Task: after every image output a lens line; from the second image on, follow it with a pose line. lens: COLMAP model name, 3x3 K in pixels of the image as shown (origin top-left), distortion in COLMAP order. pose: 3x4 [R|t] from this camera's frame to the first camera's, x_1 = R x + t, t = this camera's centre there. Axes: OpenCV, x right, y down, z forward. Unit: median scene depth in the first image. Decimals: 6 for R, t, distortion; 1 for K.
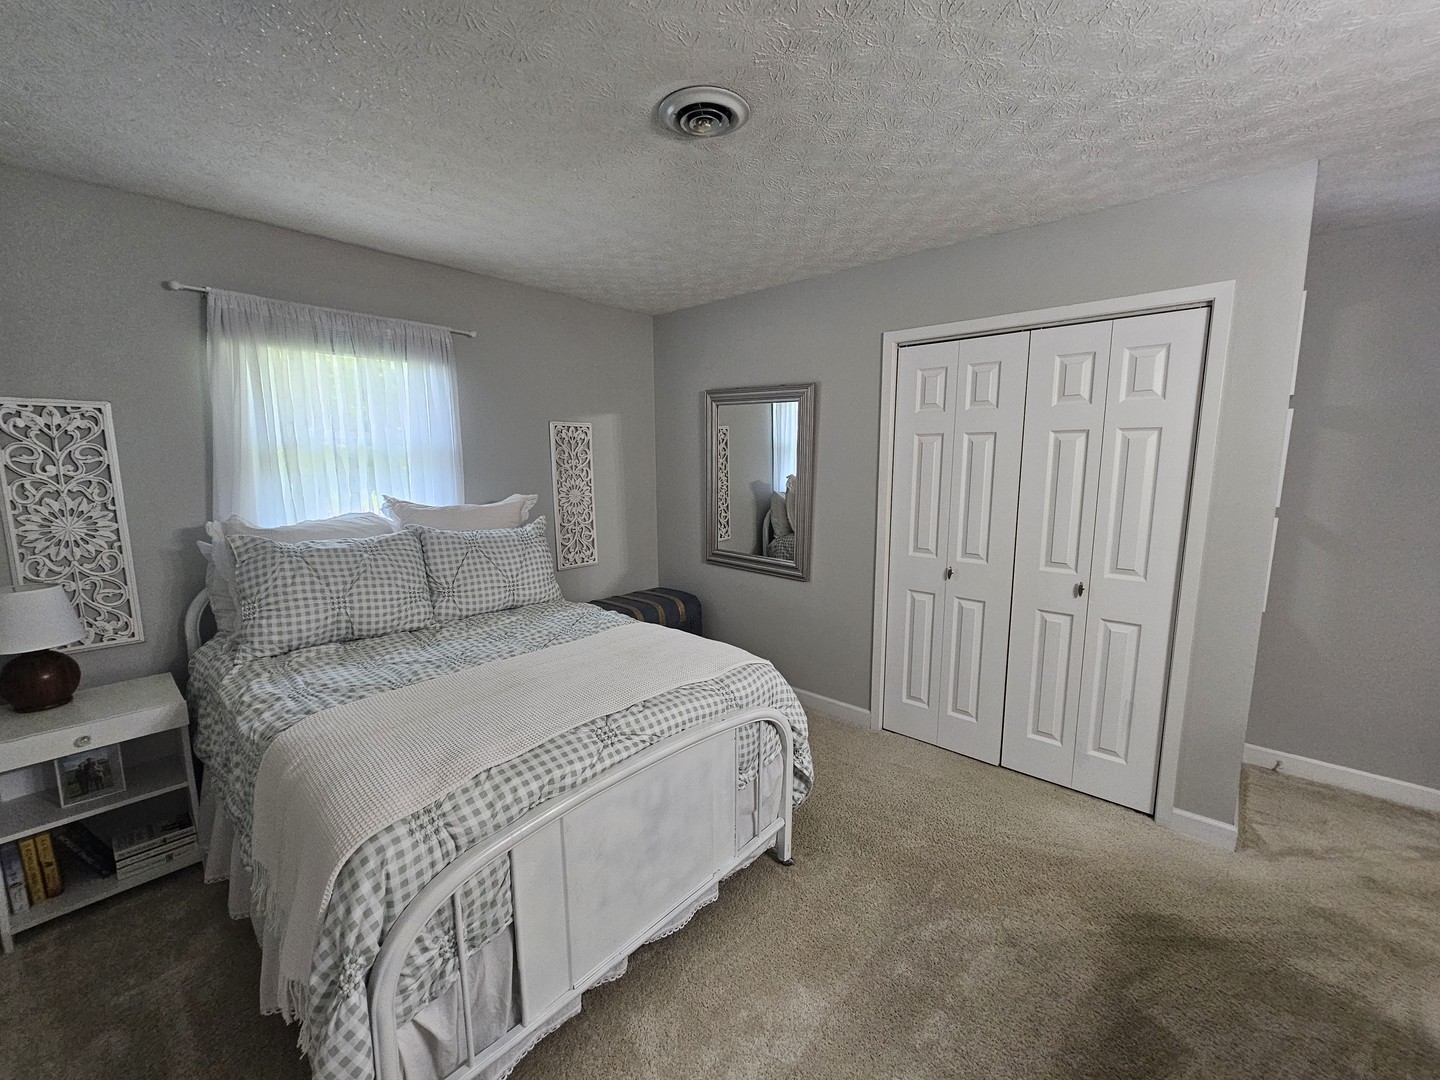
lens RADIAL K [[586.8, 0, 730.7], [0, 586.8, 538.8], [0, 0, 1]] dist [-0.003301, 0.002006]
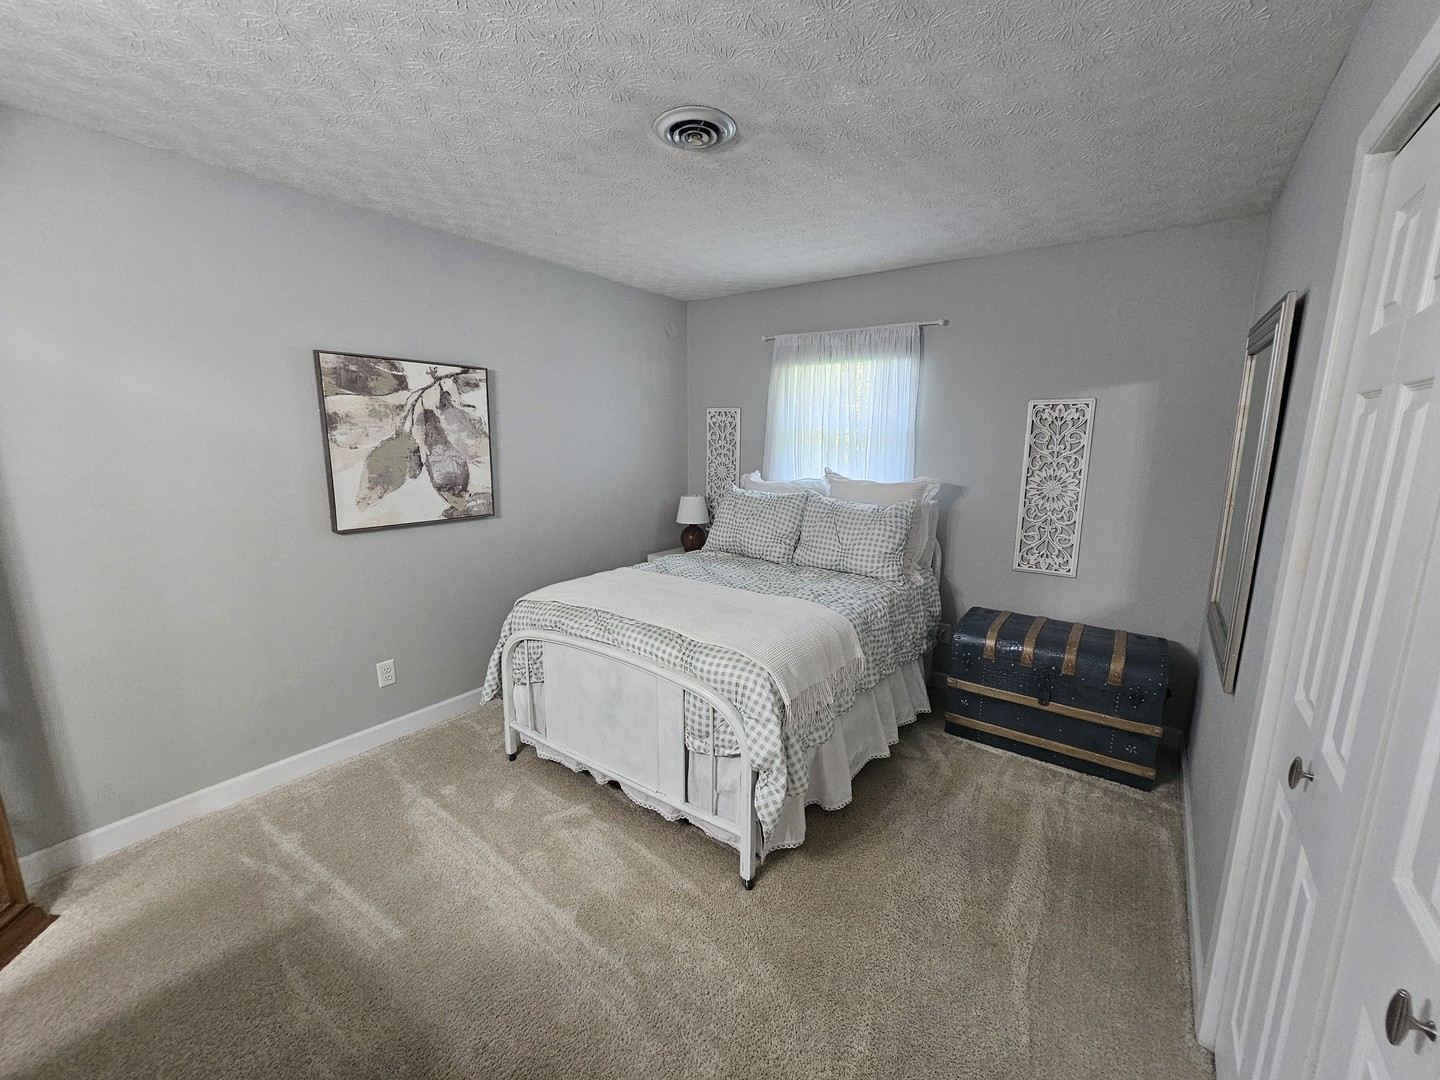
lens RADIAL K [[586.8, 0, 718.7], [0, 586.8, 541.5], [0, 0, 1]] dist [-0.003301, 0.002006]
pose [[0.089020, 0.183827, -0.978919, 0.730188], [-0.146380, 0.974564, 0.169697, -0.100658], [0.985215, 0.128188, 0.113664, 0.630882]]
